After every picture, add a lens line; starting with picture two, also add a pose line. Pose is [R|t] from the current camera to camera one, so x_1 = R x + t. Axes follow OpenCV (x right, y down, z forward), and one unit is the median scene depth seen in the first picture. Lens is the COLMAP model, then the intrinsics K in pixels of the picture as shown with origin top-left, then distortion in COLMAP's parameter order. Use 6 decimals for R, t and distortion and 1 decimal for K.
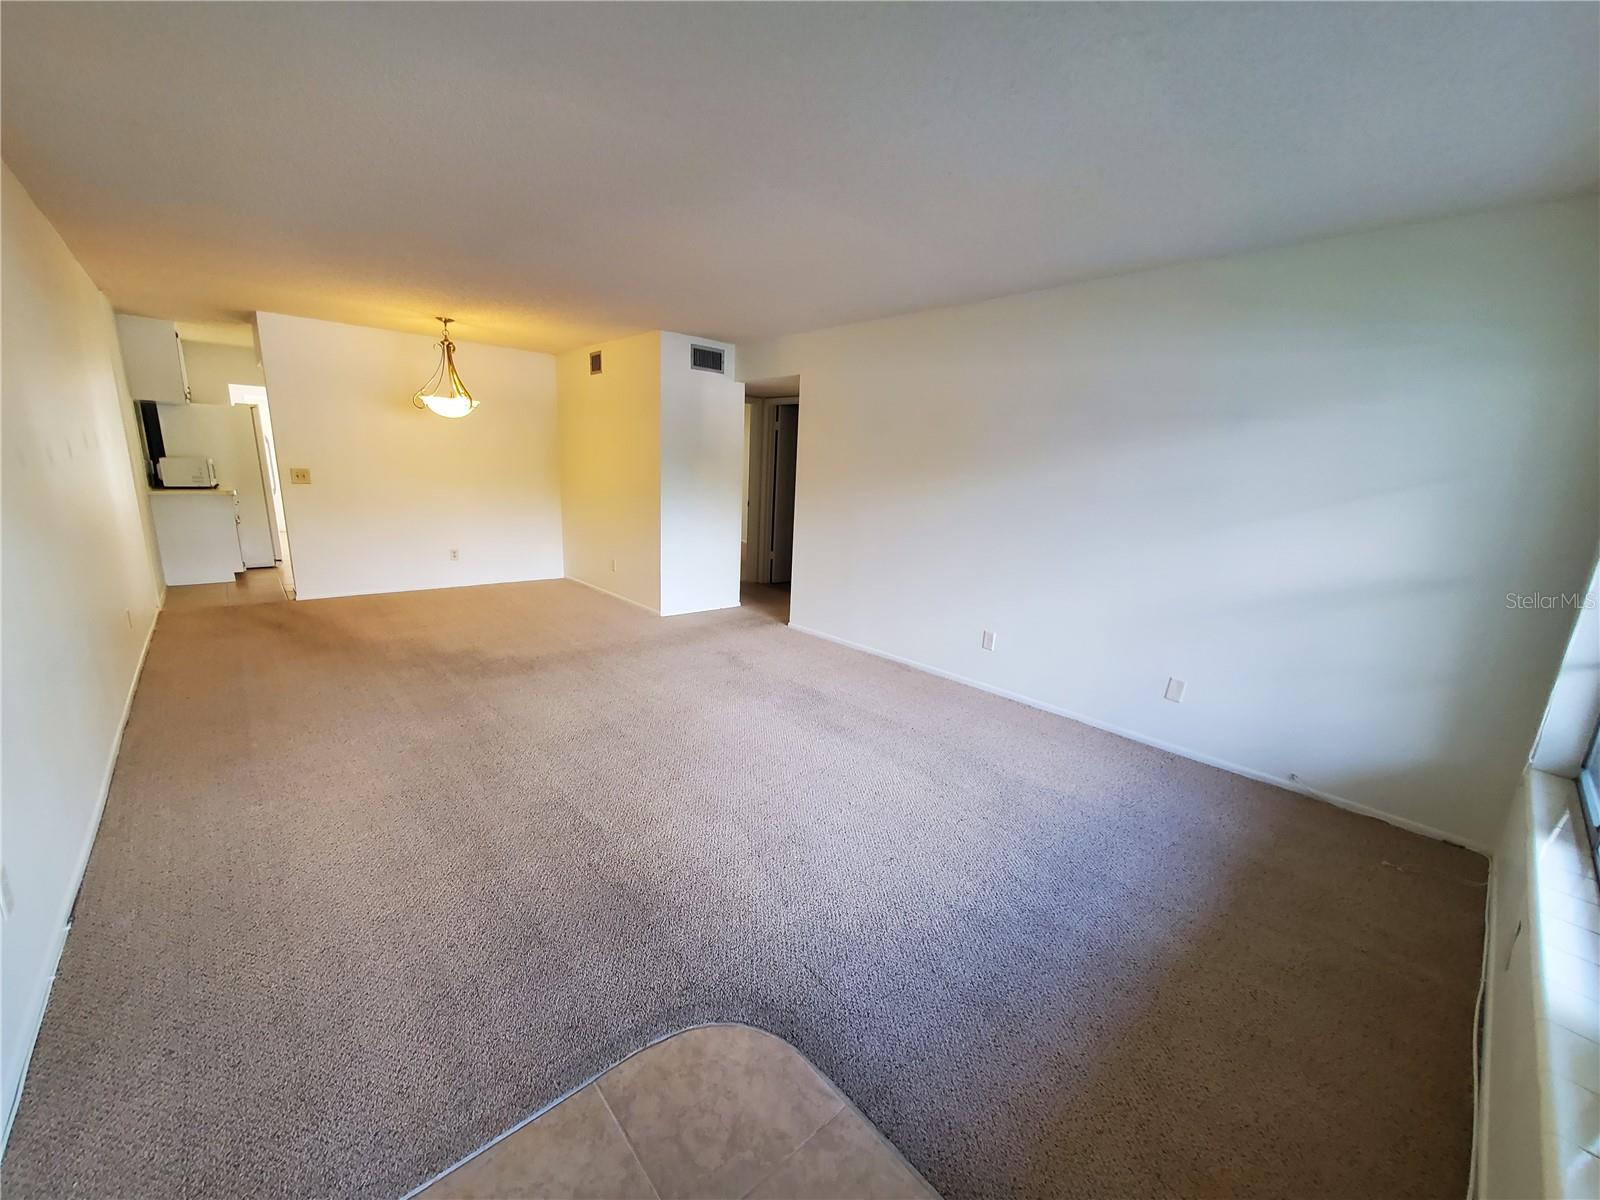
lens RADIAL K [[634.2, 0, 803.0], [0, 634.2, 611.7], [0, 0, 1]] dist [0.000534, -0.000096]
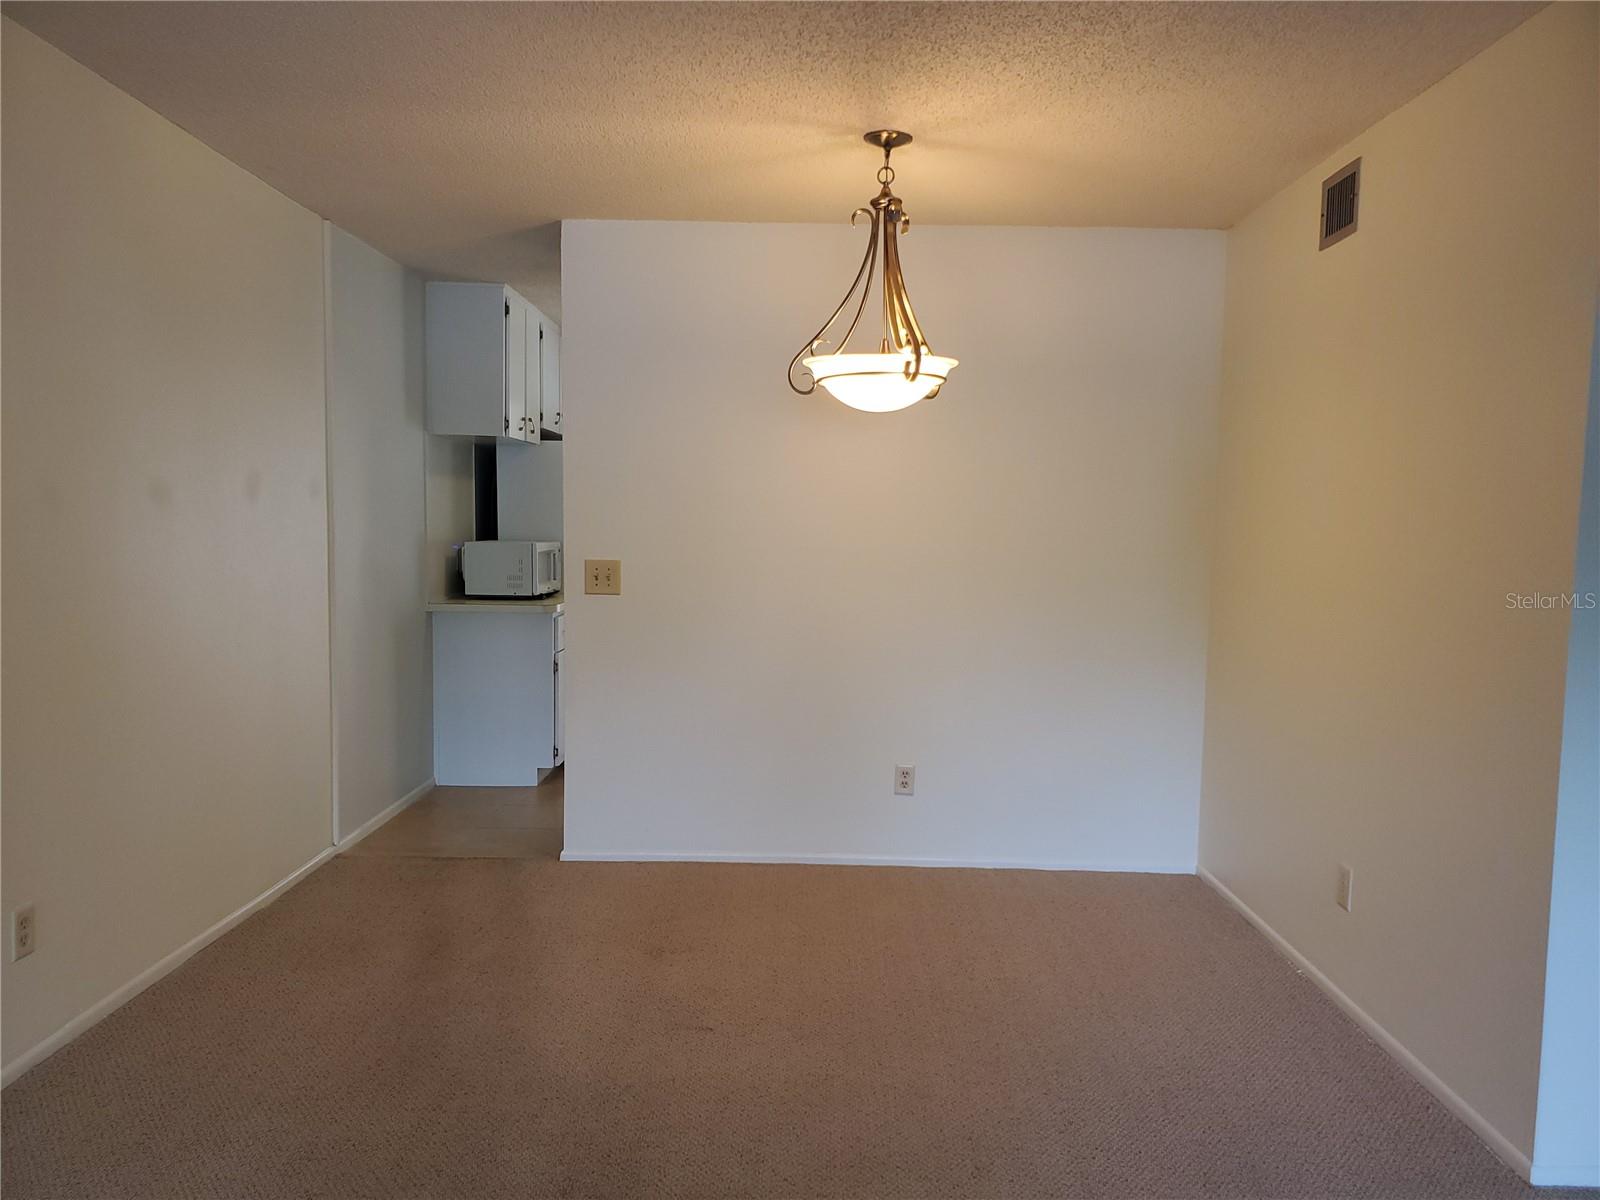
lens RADIAL K [[1230.9, 0, 801.0], [0, 1230.9, 622.2], [0, 0, 1]] dist [0.030471, 0.000828]
pose [[0.740100, 0.026699, -0.671967, -0.128669], [-0.135830, 0.984553, -0.110483, -0.110555], [0.658637, 0.173042, 0.732294, 0.485662]]
